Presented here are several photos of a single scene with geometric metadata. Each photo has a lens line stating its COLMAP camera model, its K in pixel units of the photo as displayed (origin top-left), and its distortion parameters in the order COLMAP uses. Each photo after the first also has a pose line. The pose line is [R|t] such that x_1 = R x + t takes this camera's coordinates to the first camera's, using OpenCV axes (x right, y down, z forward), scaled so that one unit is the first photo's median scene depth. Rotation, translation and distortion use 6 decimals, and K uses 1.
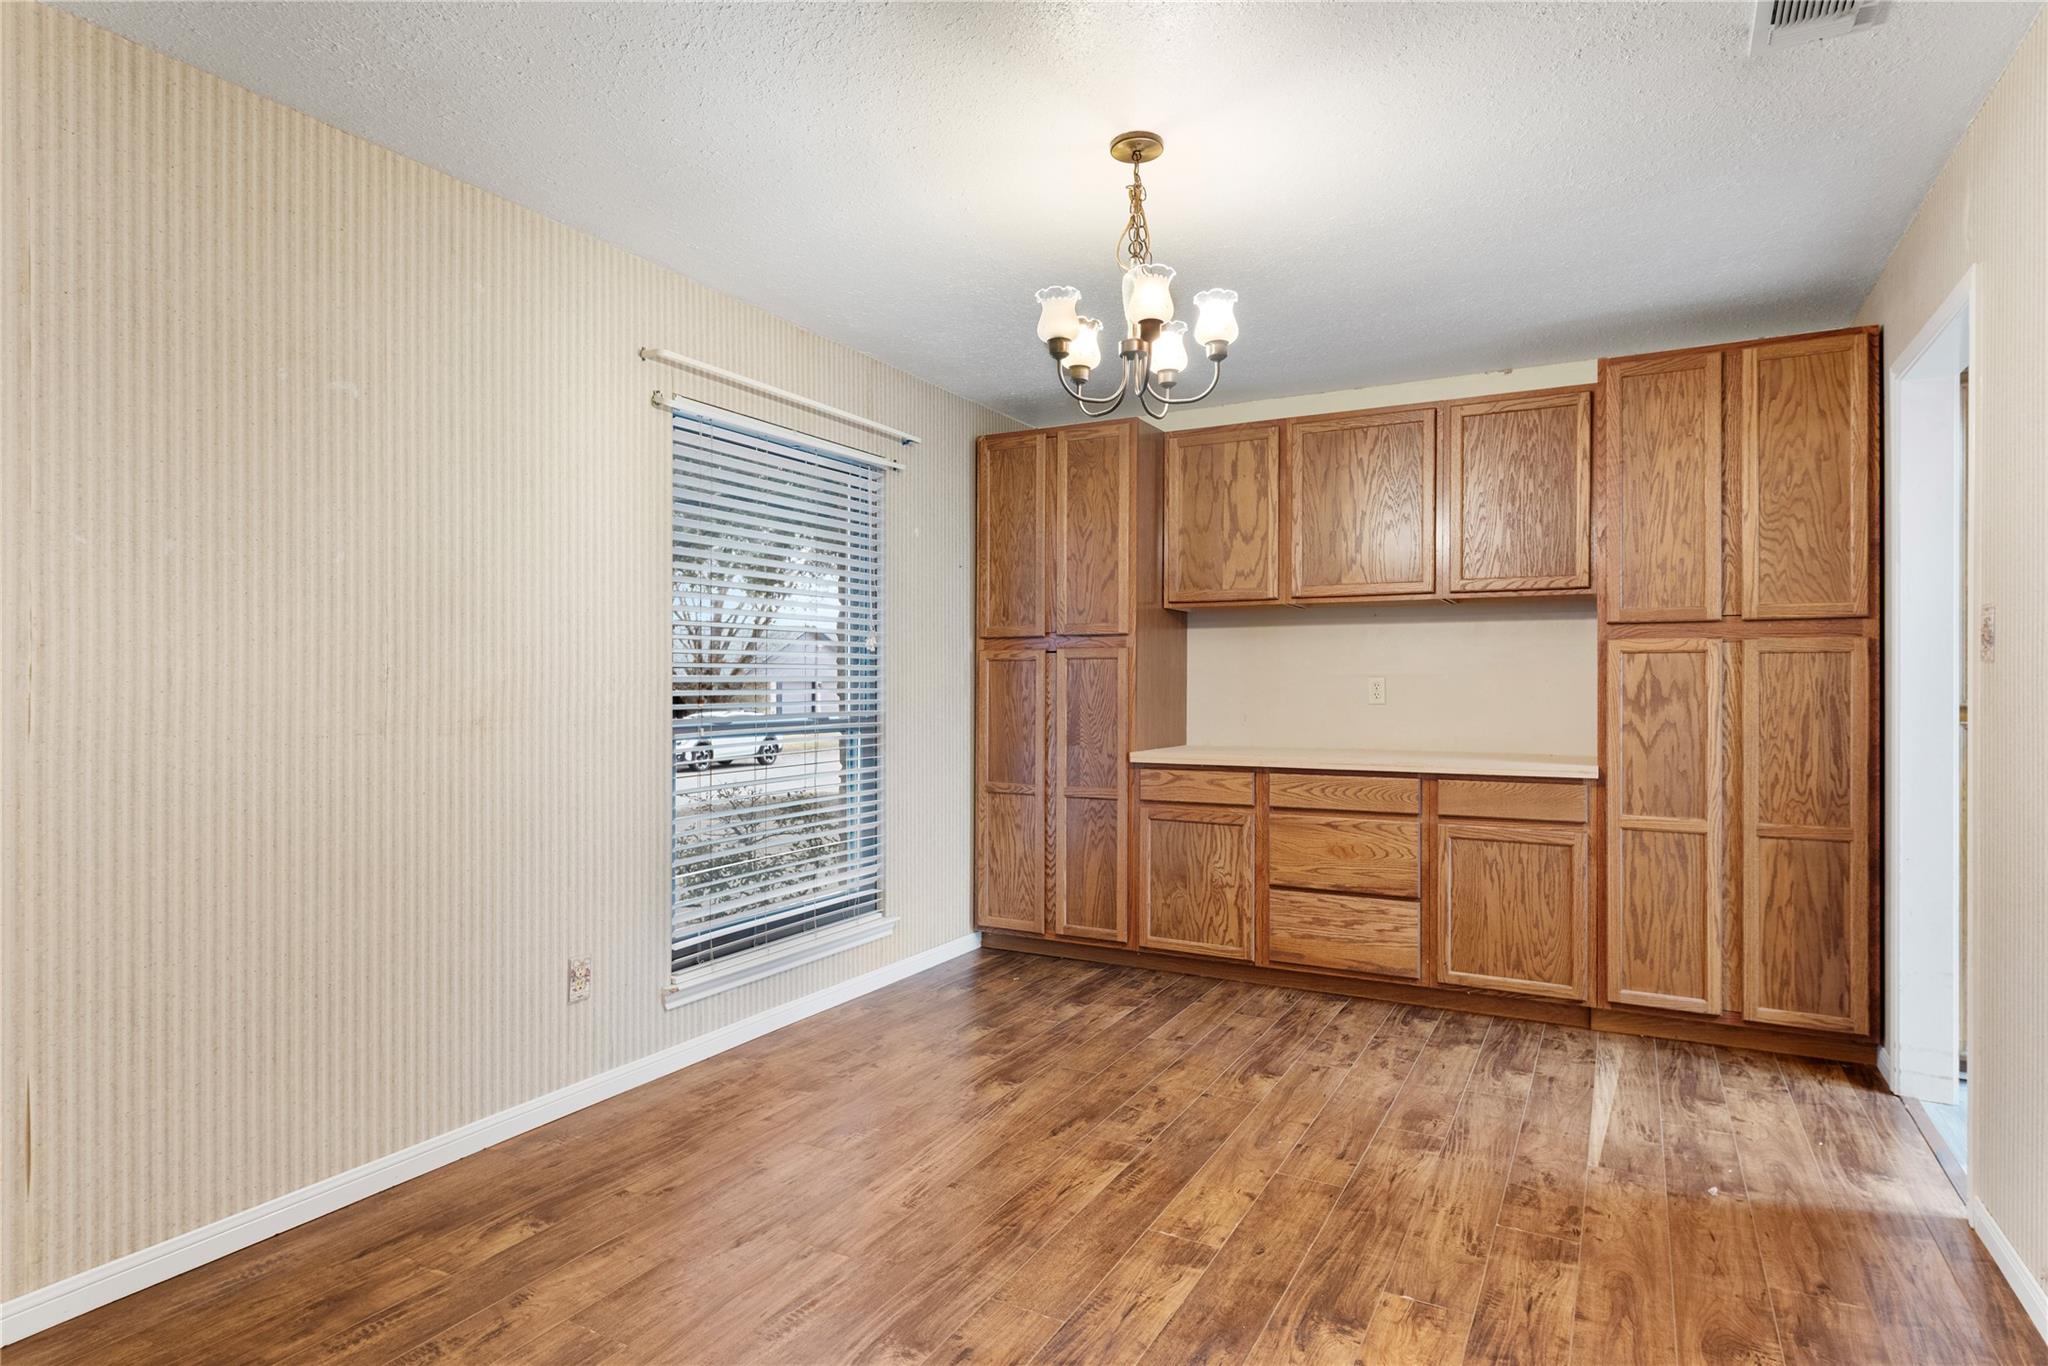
lens RADIAL K [[1098.0, 0, 1028.8], [0, 1098.0, 679.1], [0, 0, 1]] dist [-0.002291, 0.000006]
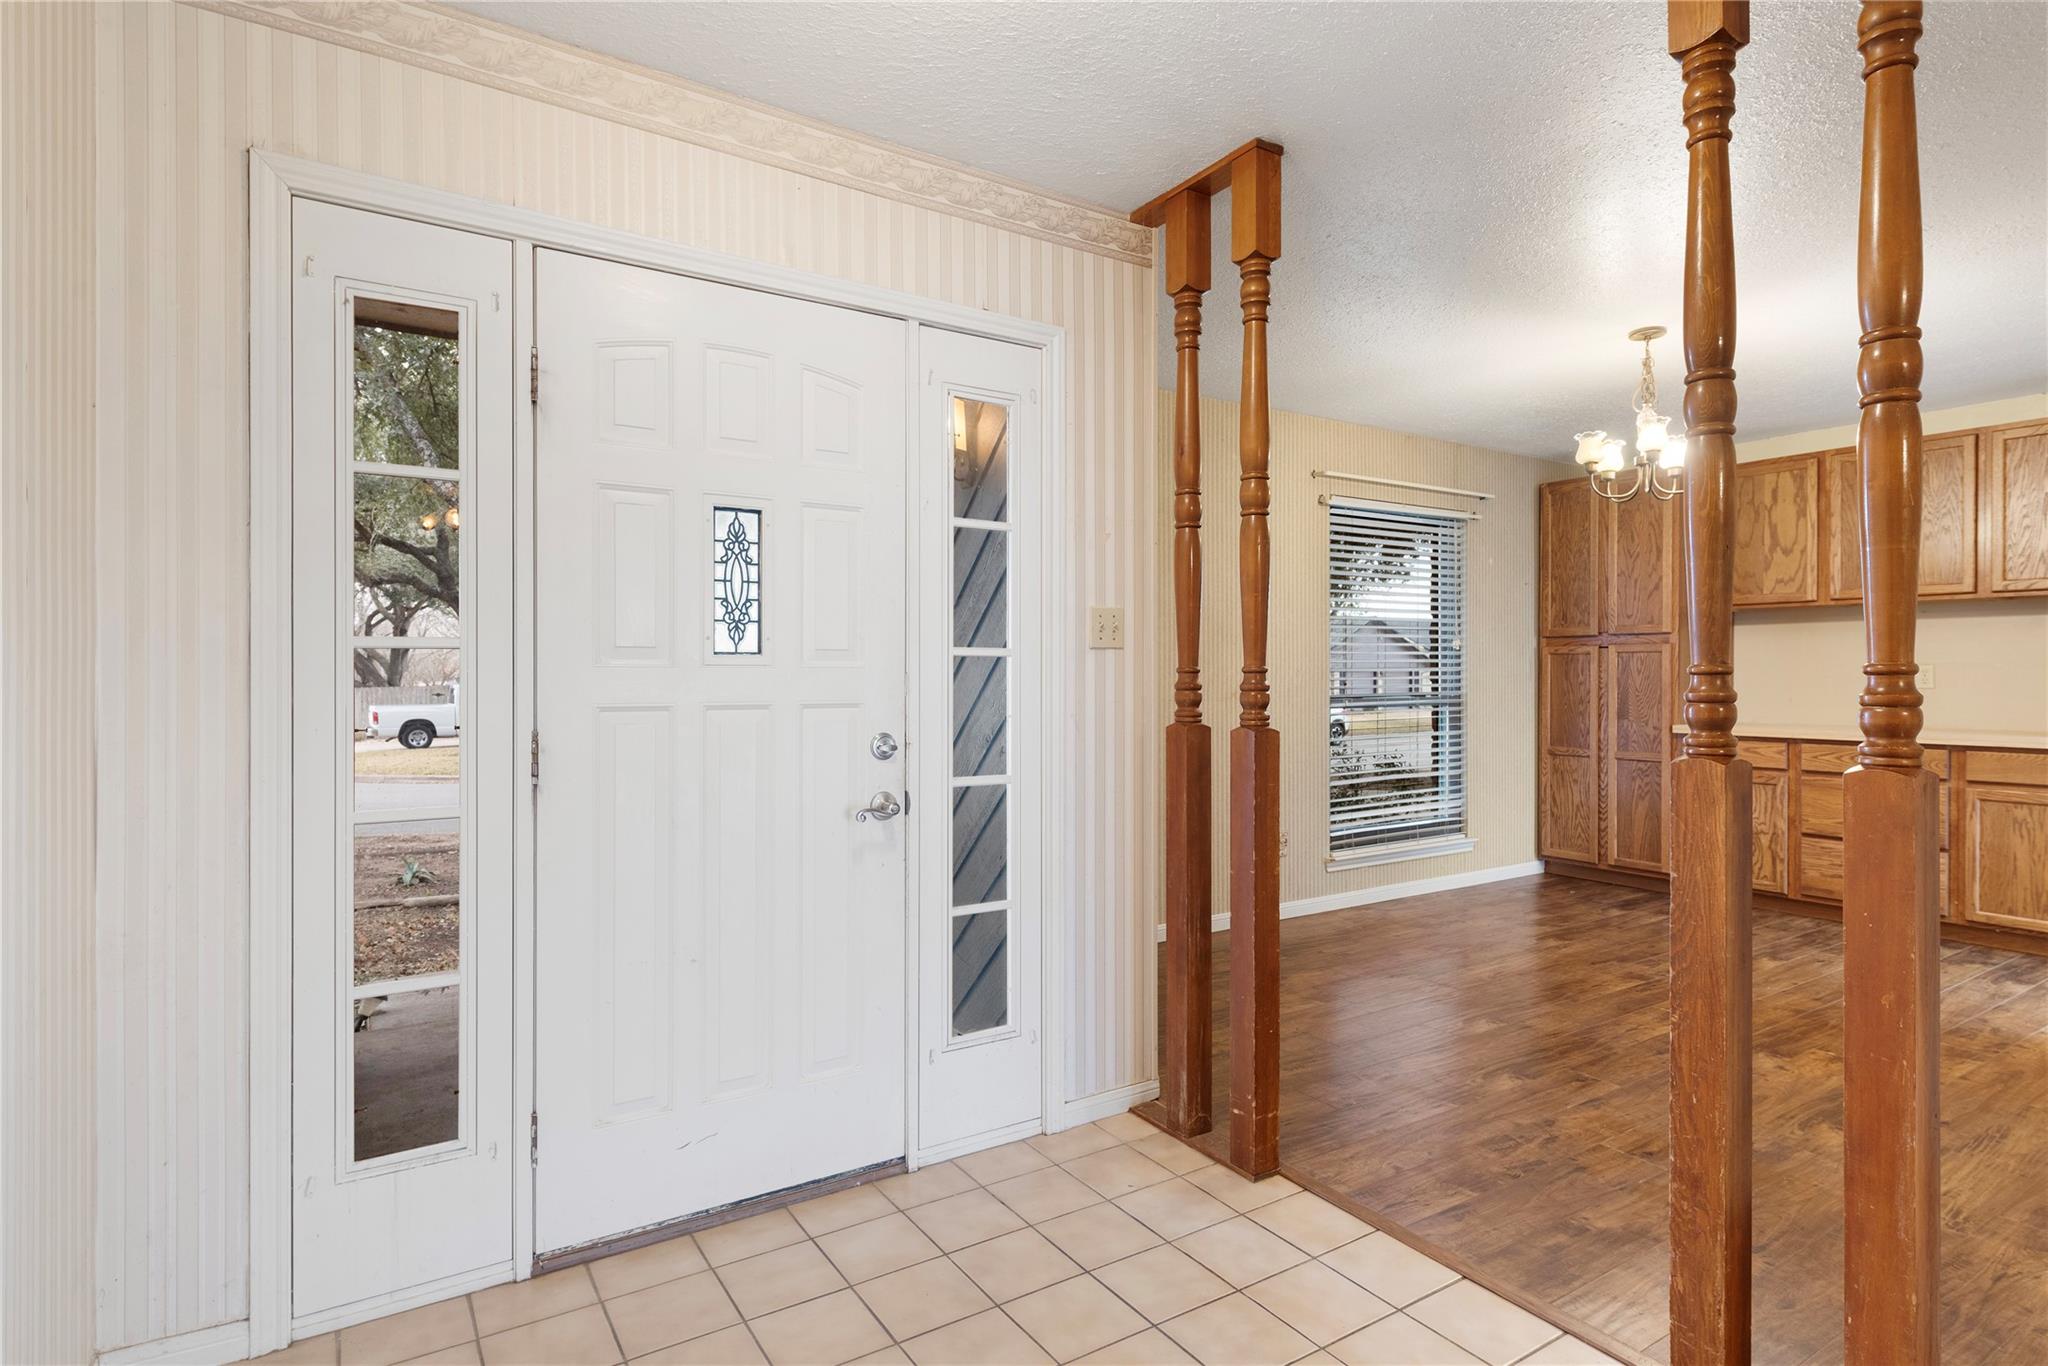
lens RADIAL K [[1063.0, 0, 1030.3], [0, 1063.0, 678.0], [0, 0, 1]] dist [0.011142, -0.005255]
pose [[0.877432, -0.000587, -0.479701, 0.033116], [0.005895, 0.999937, 0.009559, -0.004823], [0.479665, -0.011215, 0.877380, -0.469845]]
